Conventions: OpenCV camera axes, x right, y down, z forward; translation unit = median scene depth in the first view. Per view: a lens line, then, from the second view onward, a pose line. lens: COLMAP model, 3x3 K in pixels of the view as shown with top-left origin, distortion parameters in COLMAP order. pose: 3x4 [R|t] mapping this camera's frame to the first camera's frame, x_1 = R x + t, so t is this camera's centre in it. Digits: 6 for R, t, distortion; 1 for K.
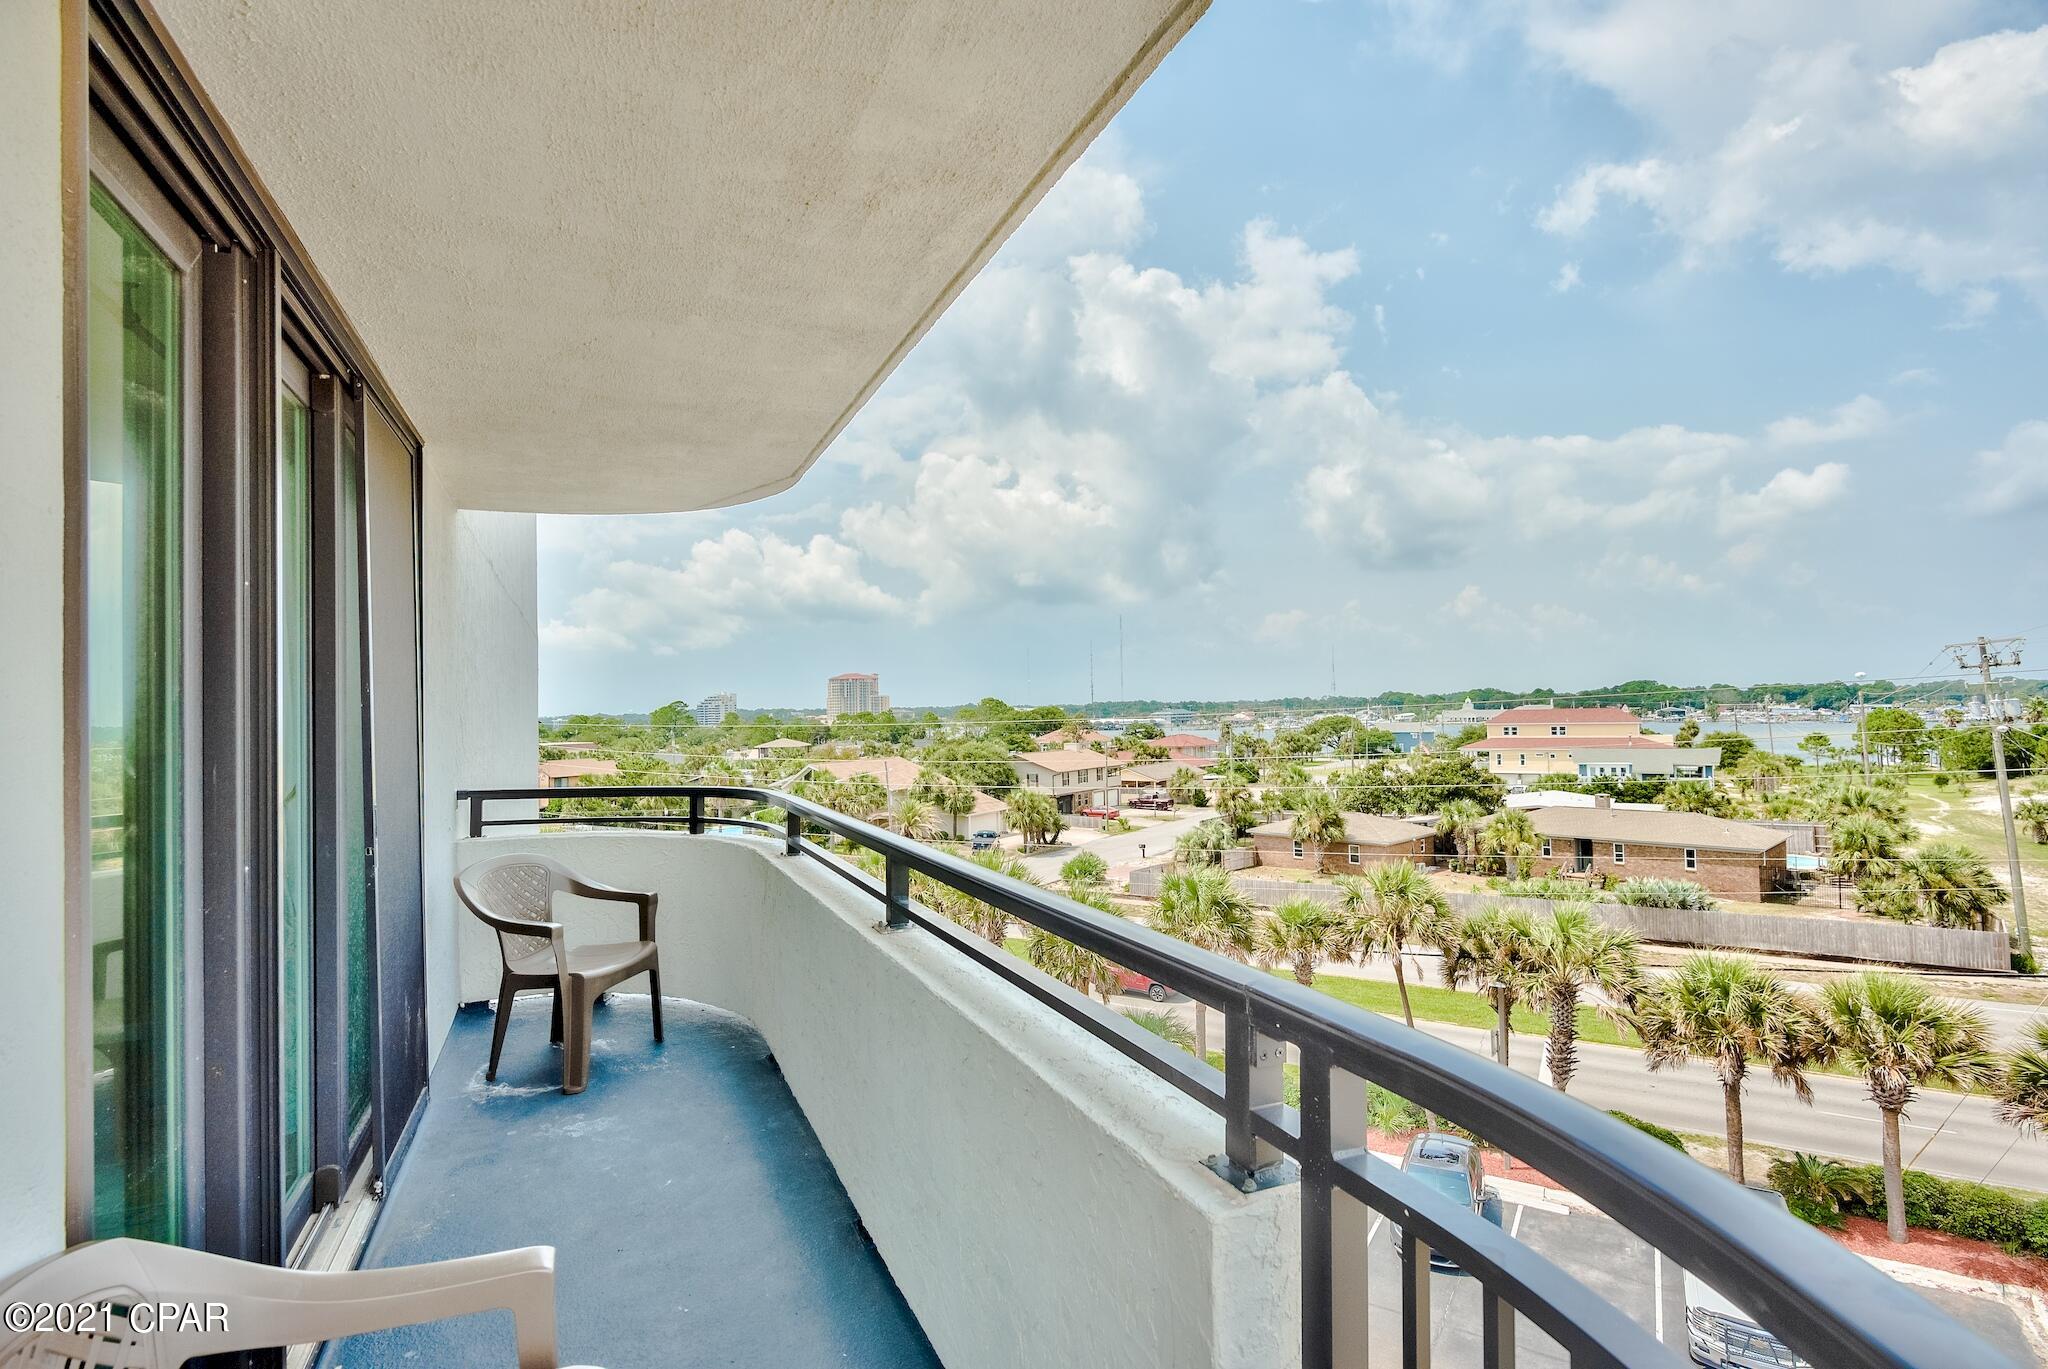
lens RADIAL K [[997.5, 0, 1023.8], [0, 997.5, 697.4], [0, 0, 1]] dist [-0.002381, -0.000683]
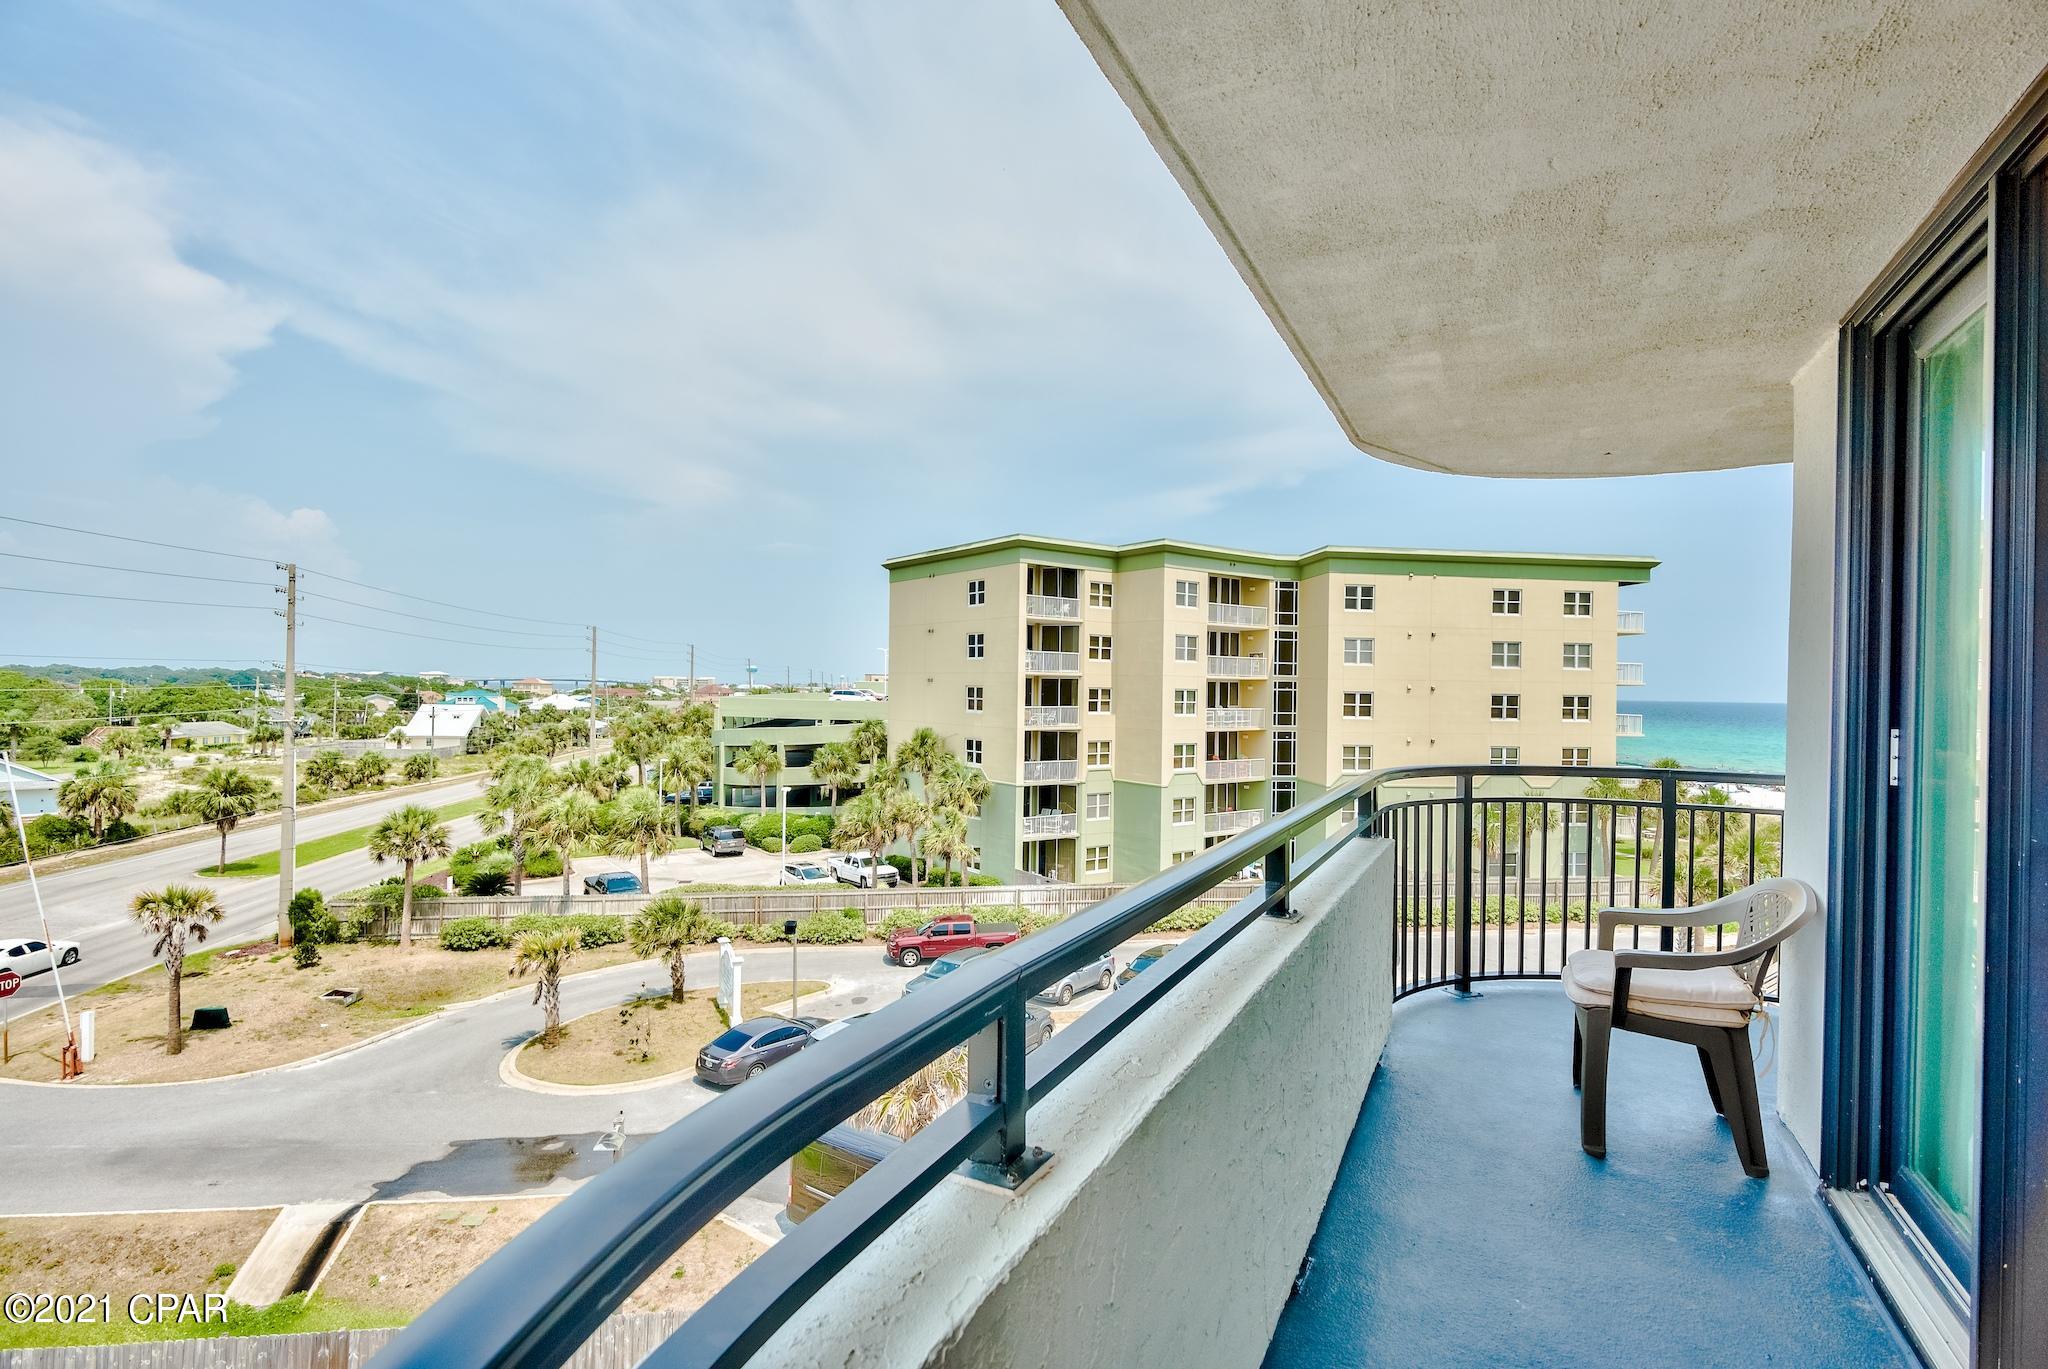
lens RADIAL K [[997.5, 0, 1028.4], [0, 997.5, 688.0], [0, 0, 1]] dist [-0.002381, -0.000683]
pose [[-0.648557, -0.003139, 0.761159, -0.808520], [-0.020544, 0.999699, -0.013382, 0.037978], [-0.760888, -0.024316, -0.648427, 2.088536]]
